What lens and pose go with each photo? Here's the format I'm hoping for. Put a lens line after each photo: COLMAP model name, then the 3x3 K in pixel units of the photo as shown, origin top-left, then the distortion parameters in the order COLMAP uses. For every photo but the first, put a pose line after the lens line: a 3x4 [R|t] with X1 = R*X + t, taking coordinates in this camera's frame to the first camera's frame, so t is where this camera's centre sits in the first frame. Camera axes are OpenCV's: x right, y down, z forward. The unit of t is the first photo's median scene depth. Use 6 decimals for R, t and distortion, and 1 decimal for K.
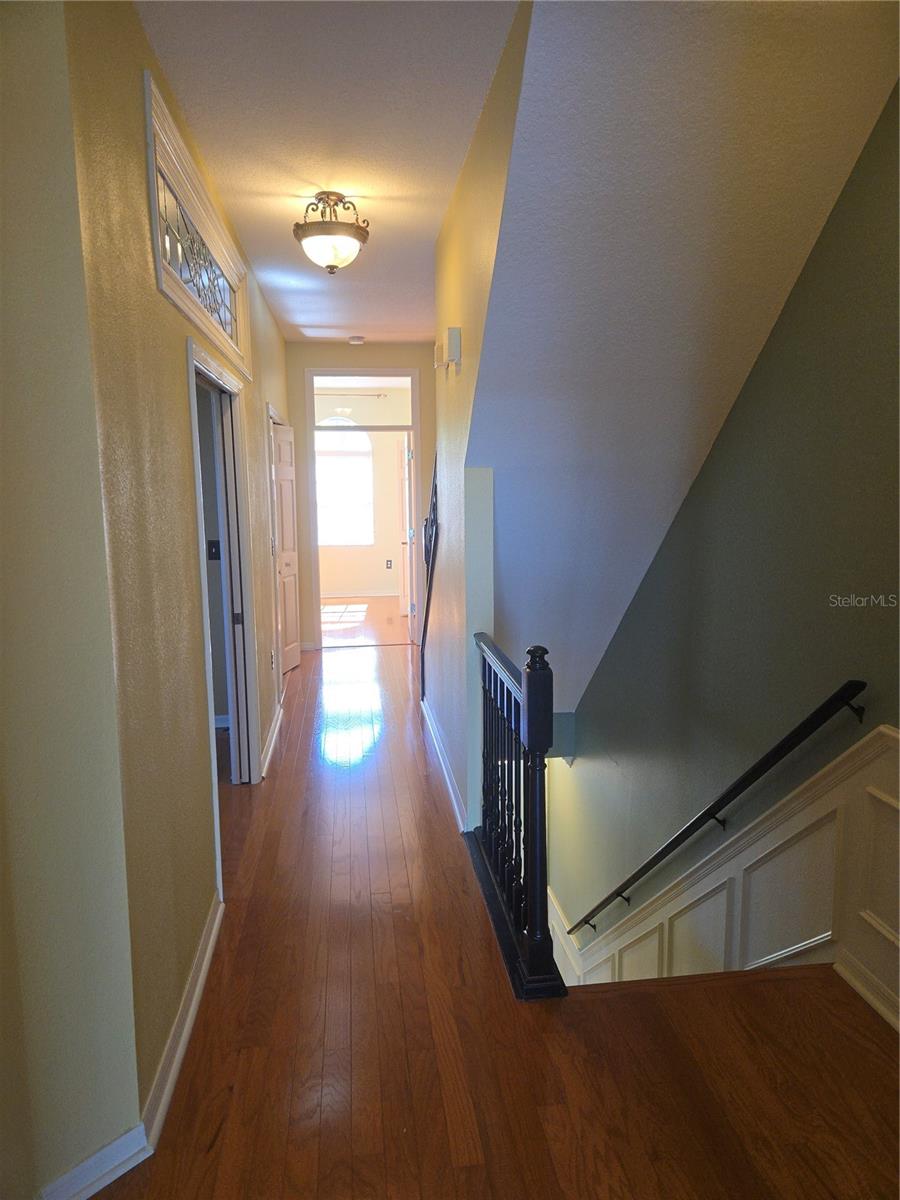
lens RADIAL K [[794.0, 0, 450.0], [0, 794.0, 600.0], [0, 0, 1]] dist [0.017921, -0.000197]
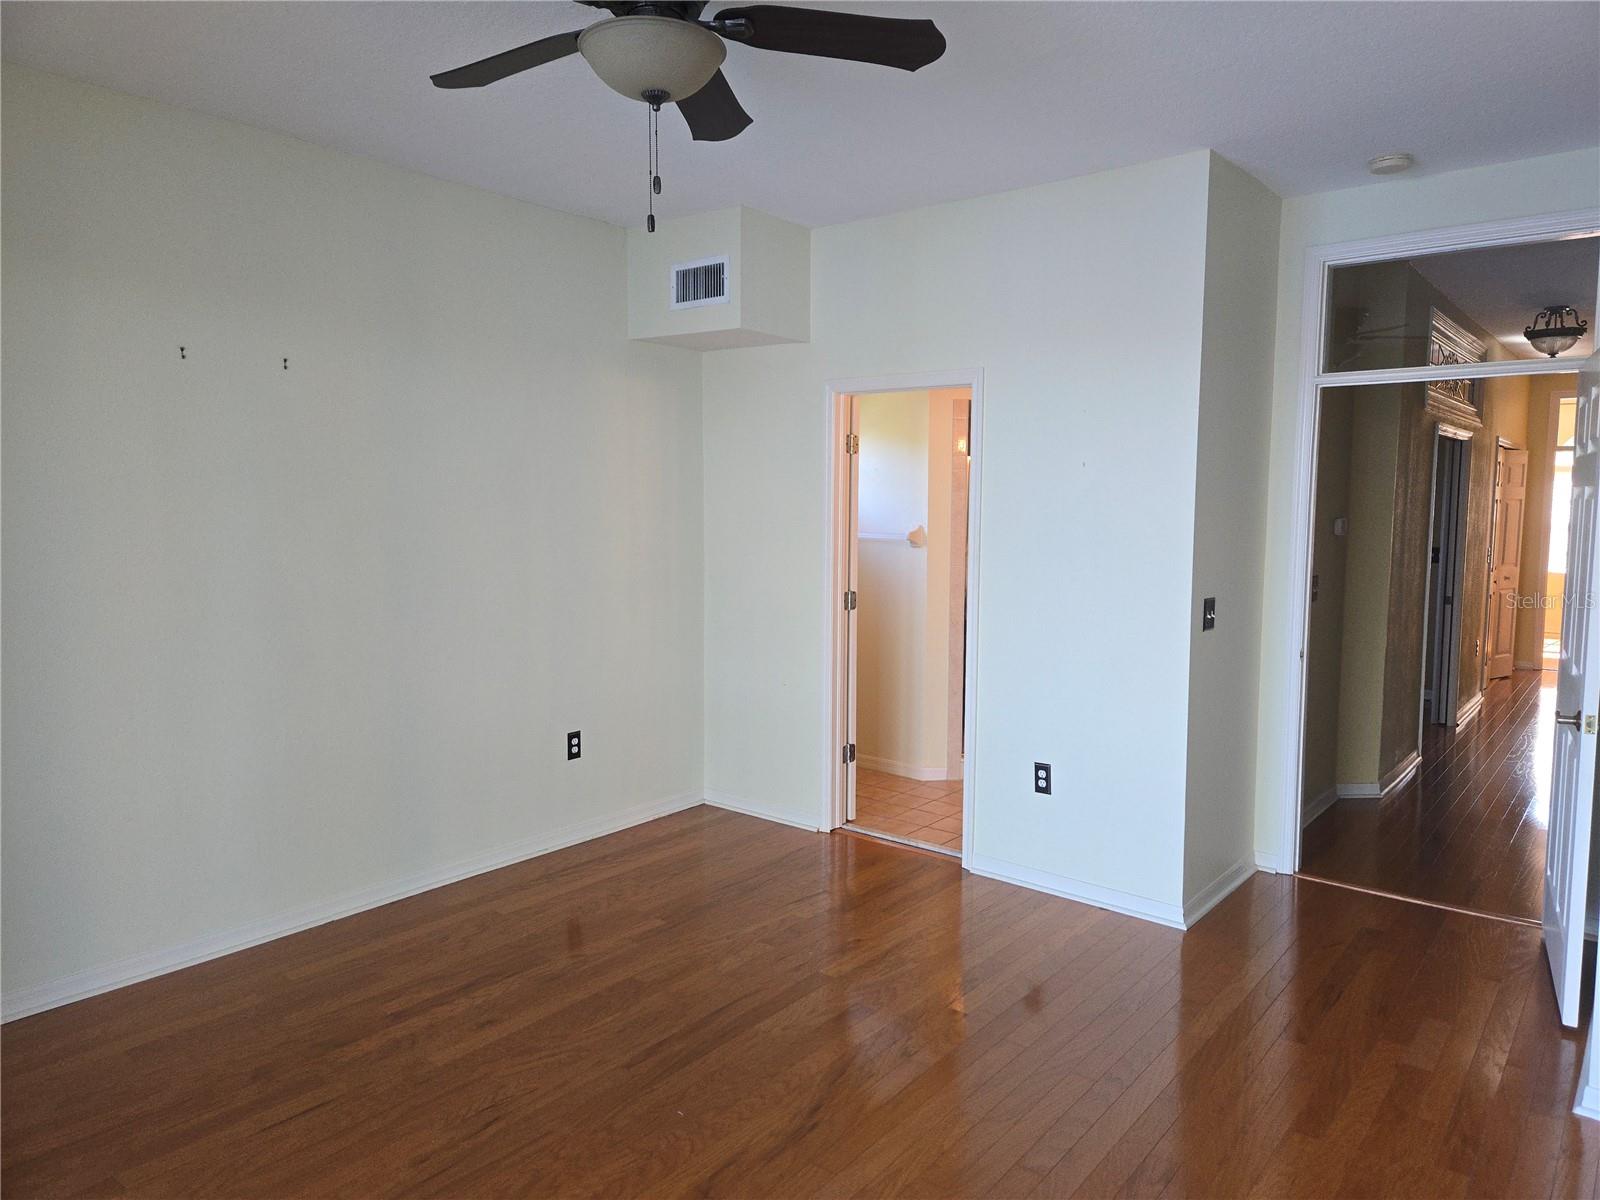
lens RADIAL K [[1058.6, 0, 800.0], [0, 1058.6, 600.0], [0, 0, 1]] dist [0.017921, -0.000197]
pose [[0.684592, 0.078741, -0.724661, 0.222377], [-0.114644, 0.993407, -0.000363, 0.111983], [0.719854, 0.083326, 0.689106, -0.796511]]
